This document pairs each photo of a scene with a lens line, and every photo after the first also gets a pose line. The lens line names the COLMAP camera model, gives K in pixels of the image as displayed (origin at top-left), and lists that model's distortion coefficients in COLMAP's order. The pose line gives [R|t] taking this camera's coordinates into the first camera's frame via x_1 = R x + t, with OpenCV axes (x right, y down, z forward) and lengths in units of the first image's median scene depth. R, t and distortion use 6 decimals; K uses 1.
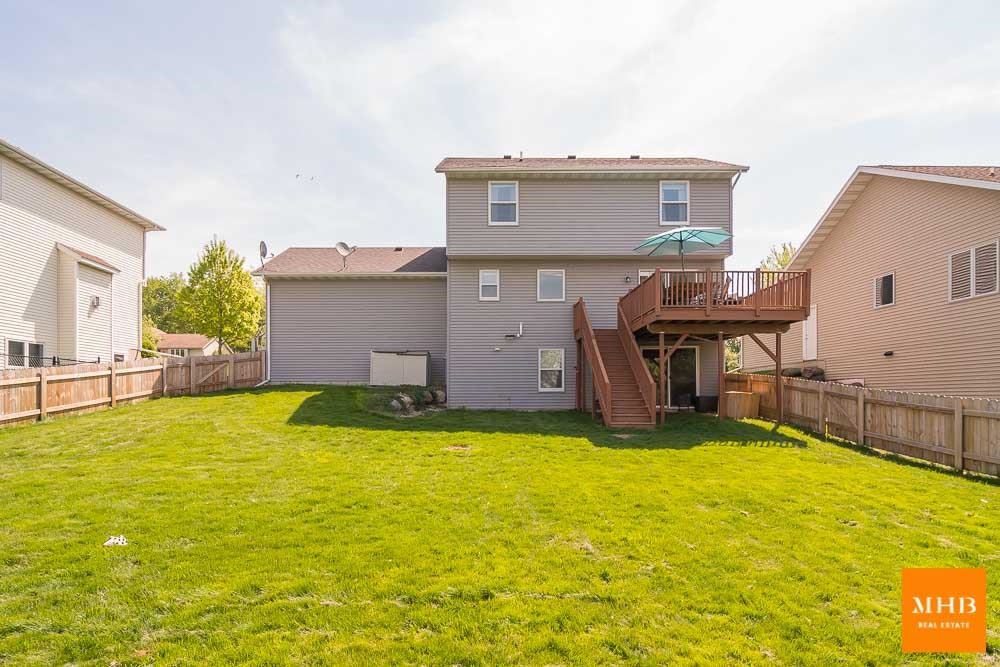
lens RADIAL K [[553.2, 0, 507.6], [0, 553.2, 352.6], [0, 0, 1]] dist [0.000790, 0.001897]
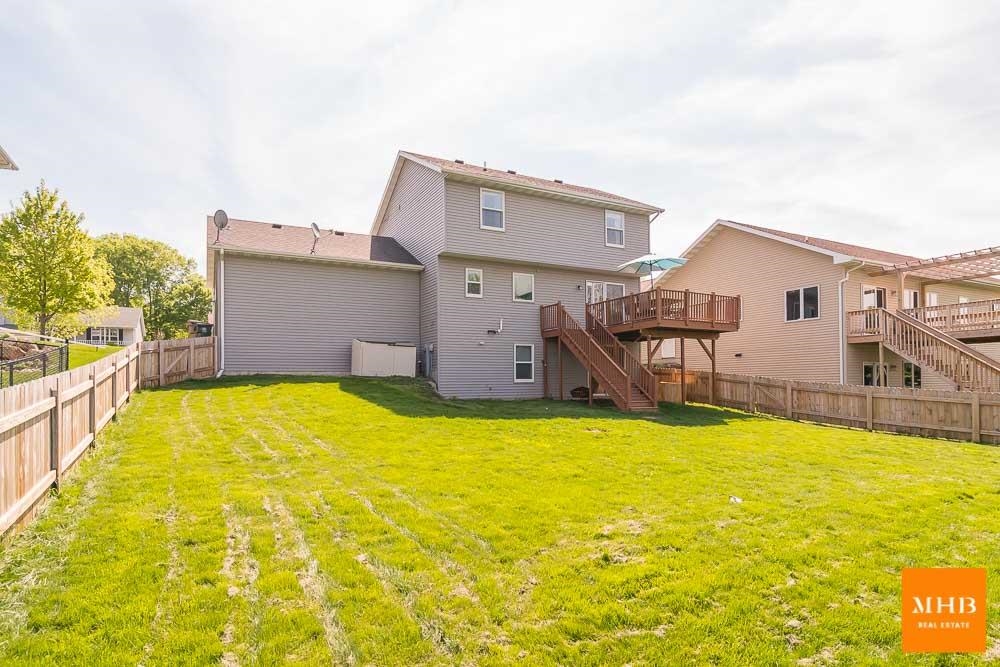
lens RADIAL K [[553.2, 0, 507.6], [0, 553.2, 331.3], [0, 0, 1]] dist [0.000790, 0.001897]
pose [[0.885857, 0.041037, 0.462139, -0.476116], [-0.032953, 0.999130, -0.025554, -0.002923], [-0.462786, 0.007408, 0.886439, 0.016495]]
